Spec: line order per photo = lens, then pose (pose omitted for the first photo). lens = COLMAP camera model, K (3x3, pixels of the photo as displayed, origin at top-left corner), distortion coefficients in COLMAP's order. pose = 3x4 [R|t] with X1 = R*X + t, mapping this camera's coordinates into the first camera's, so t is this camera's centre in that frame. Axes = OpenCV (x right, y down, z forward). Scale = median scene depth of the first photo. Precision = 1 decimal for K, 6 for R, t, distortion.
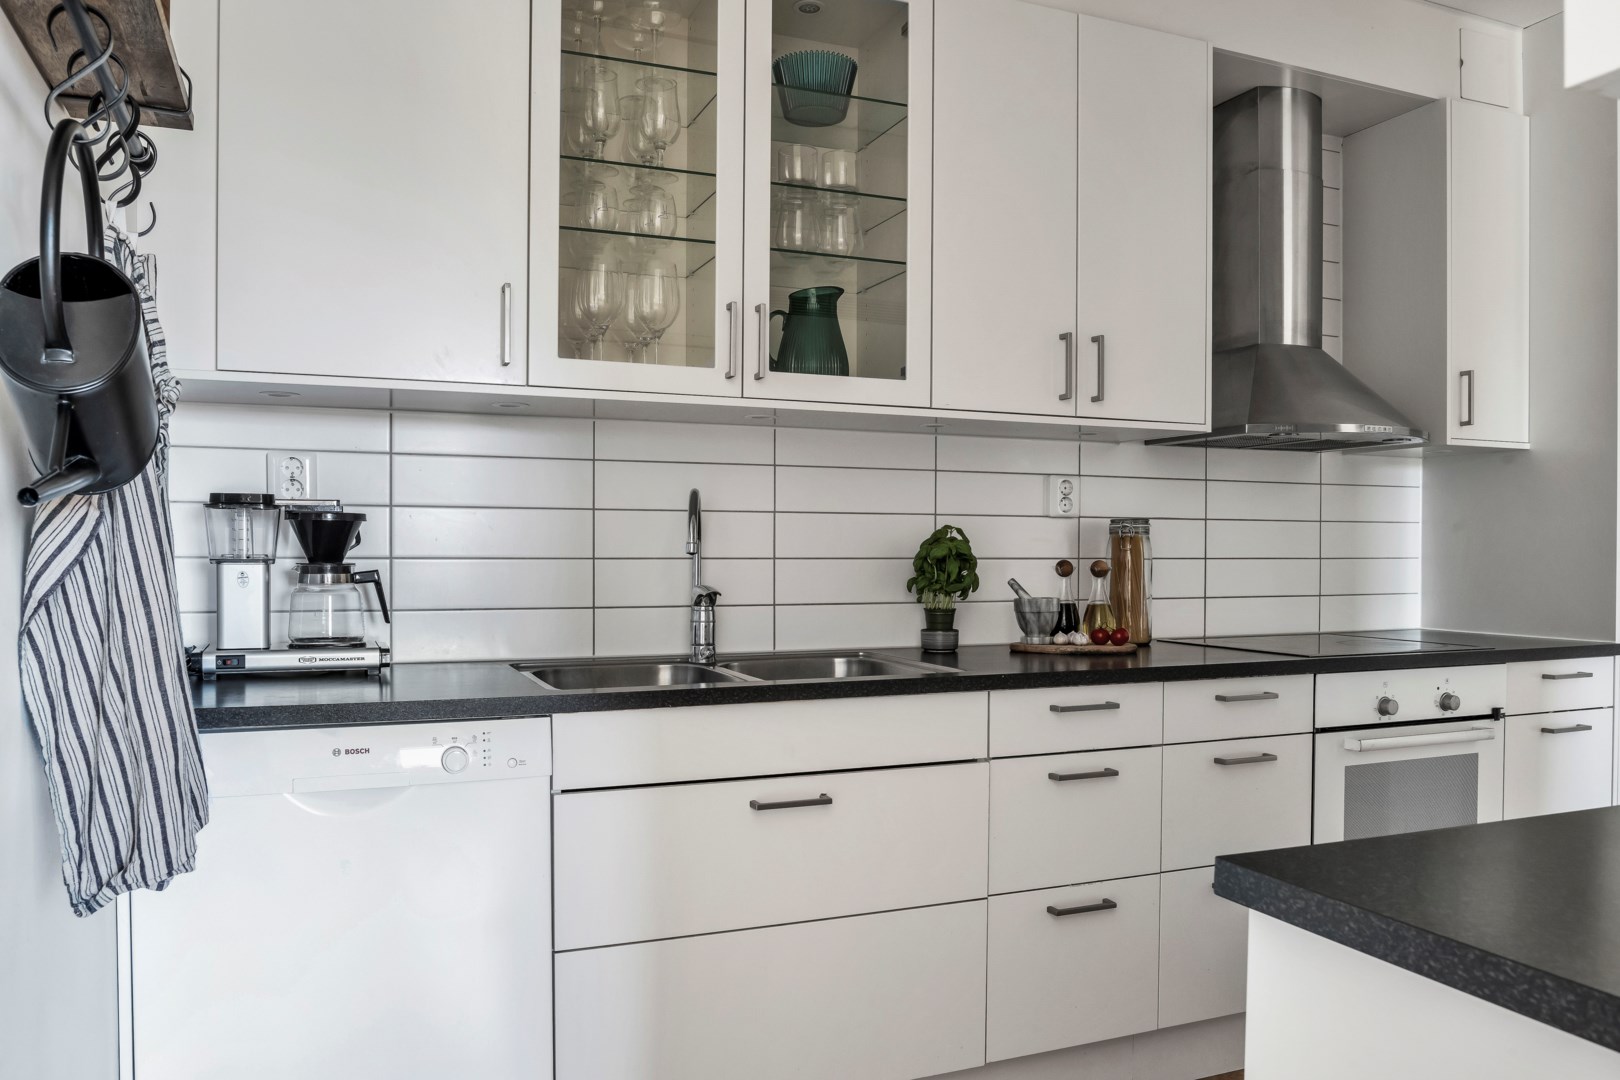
lens RADIAL K [[1180.7, 0, 810.0], [0, 1180.7, 540.0], [0, 0, 1]] dist [-0.000899, -0.000425]
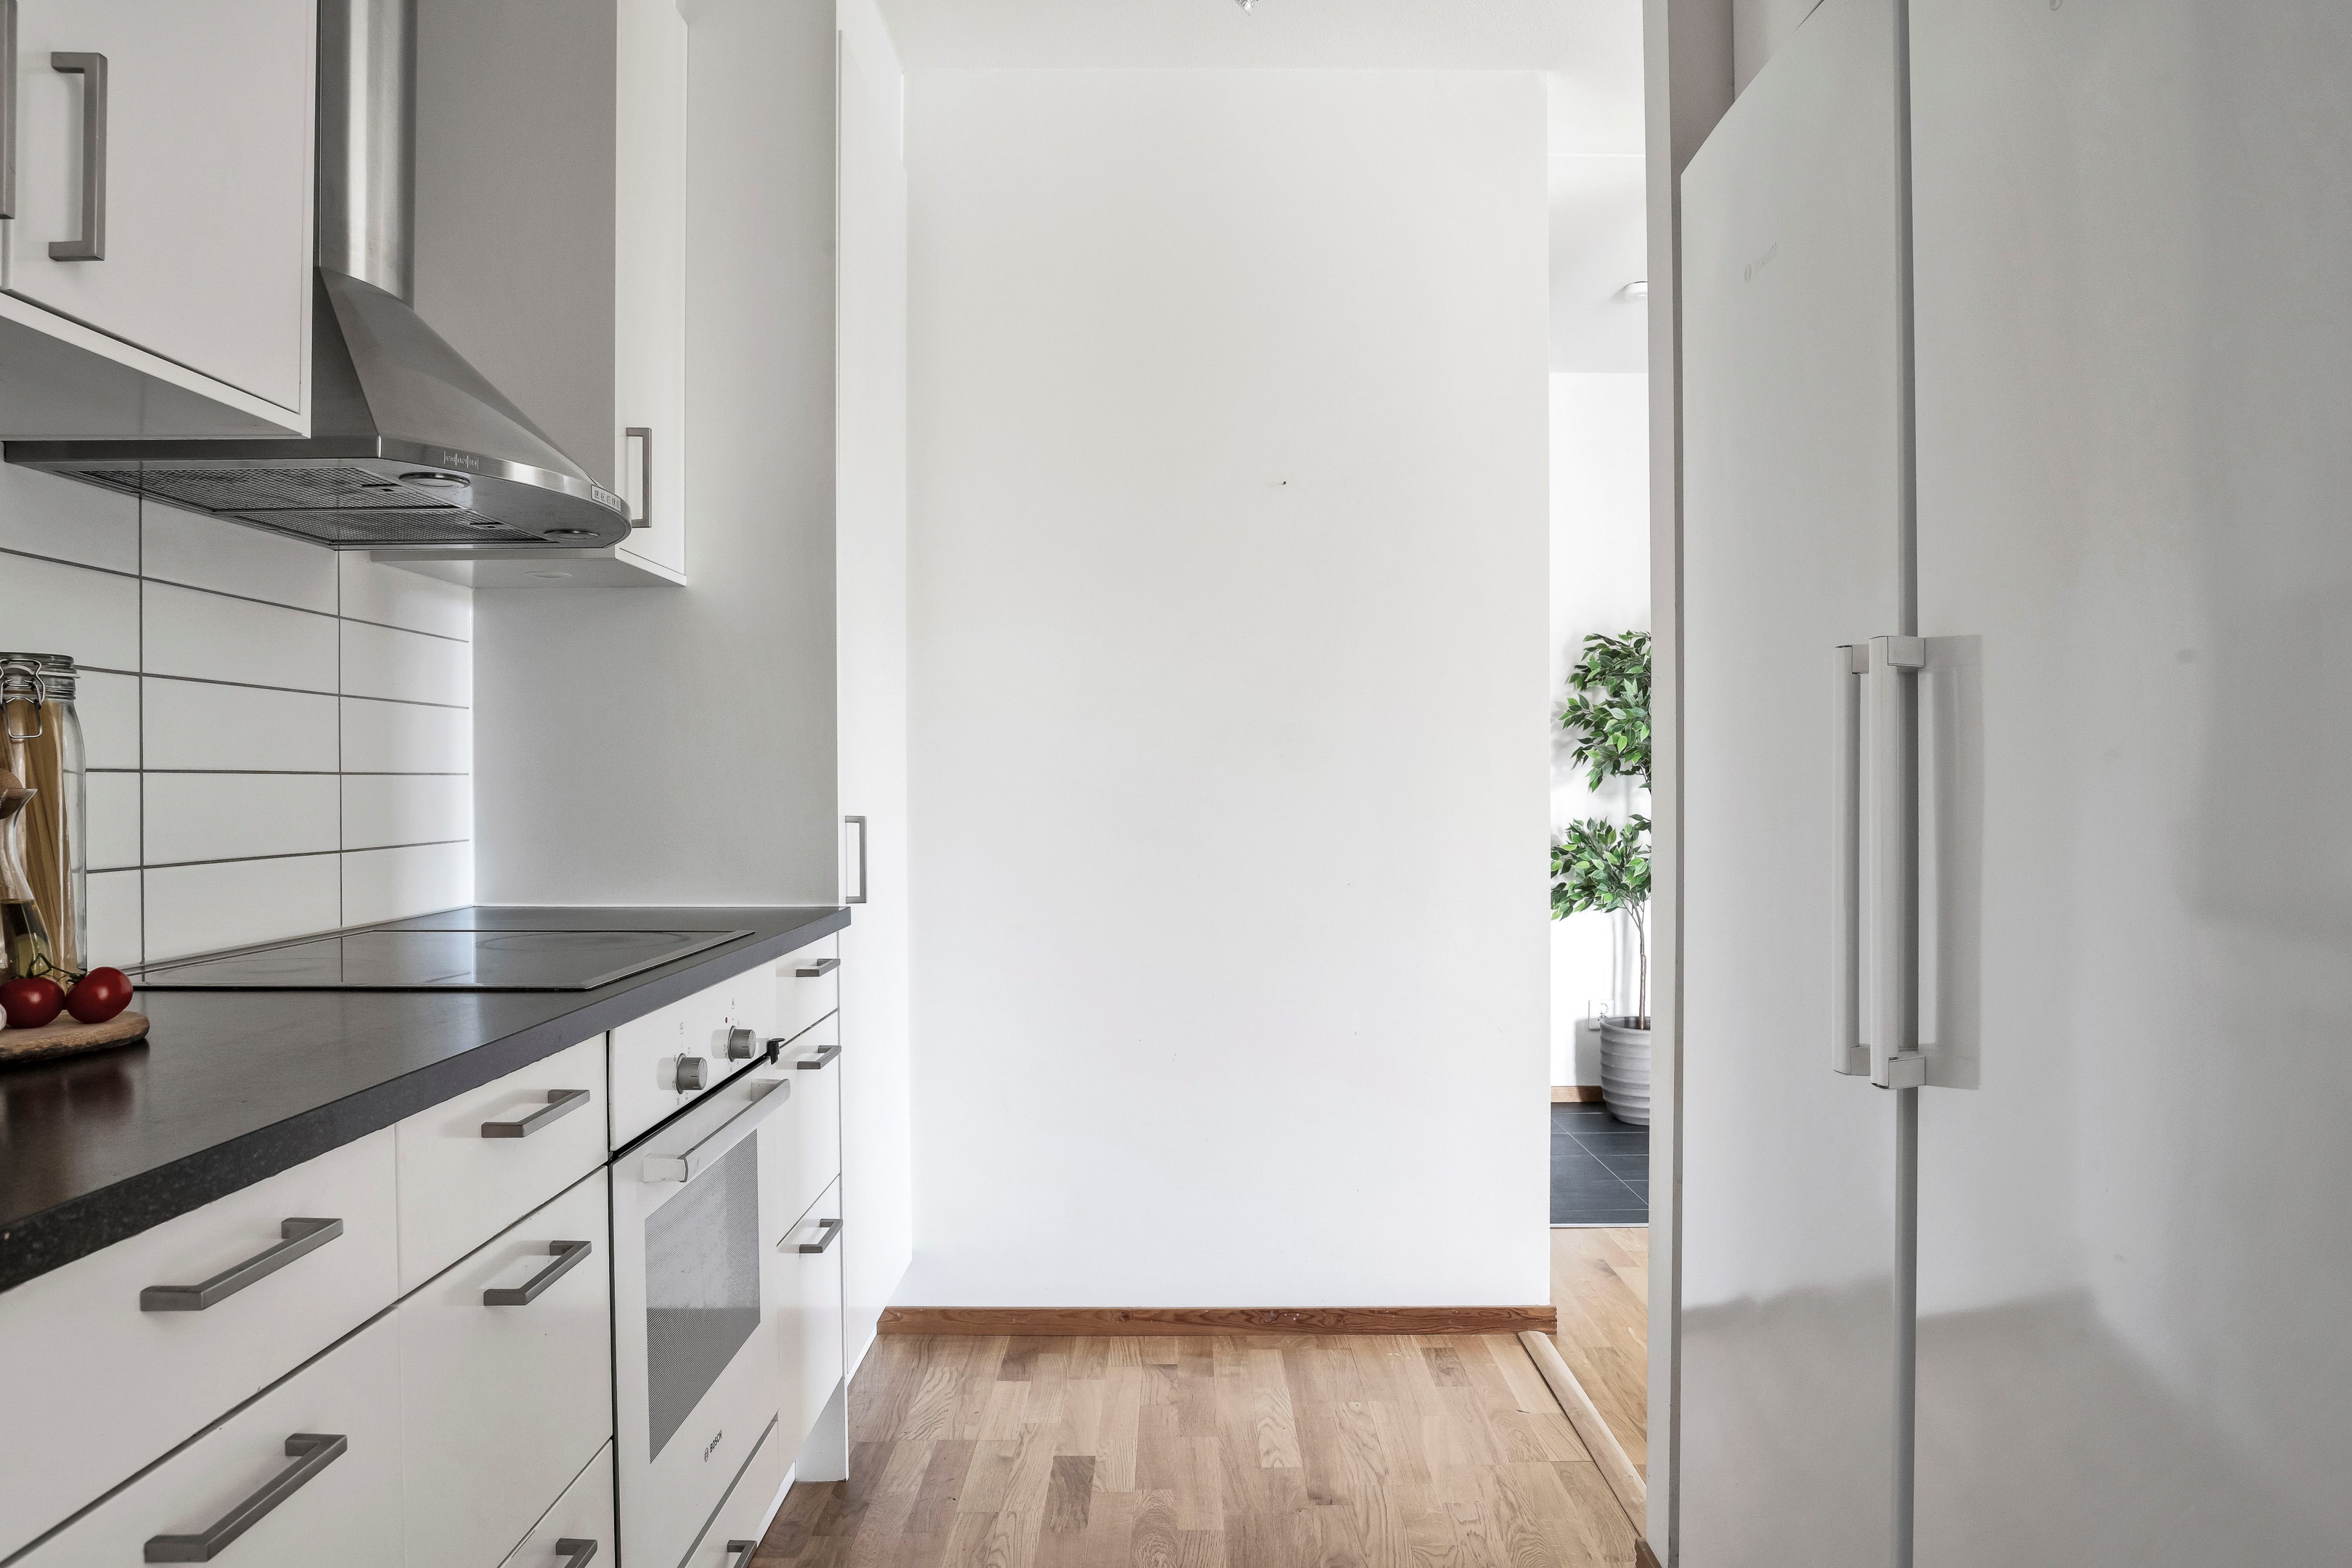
lens RADIAL K [[1596.0, 0, 1176.0], [0, 1596.0, 784.0], [0, 0, 1]] dist [0.000434, -0.028918]
pose [[0.394621, -0.003797, 0.918836, -0.024627], [-0.005005, 0.999968, 0.006282, 0.015516], [-0.918830, -0.007077, 0.394590, 0.477912]]
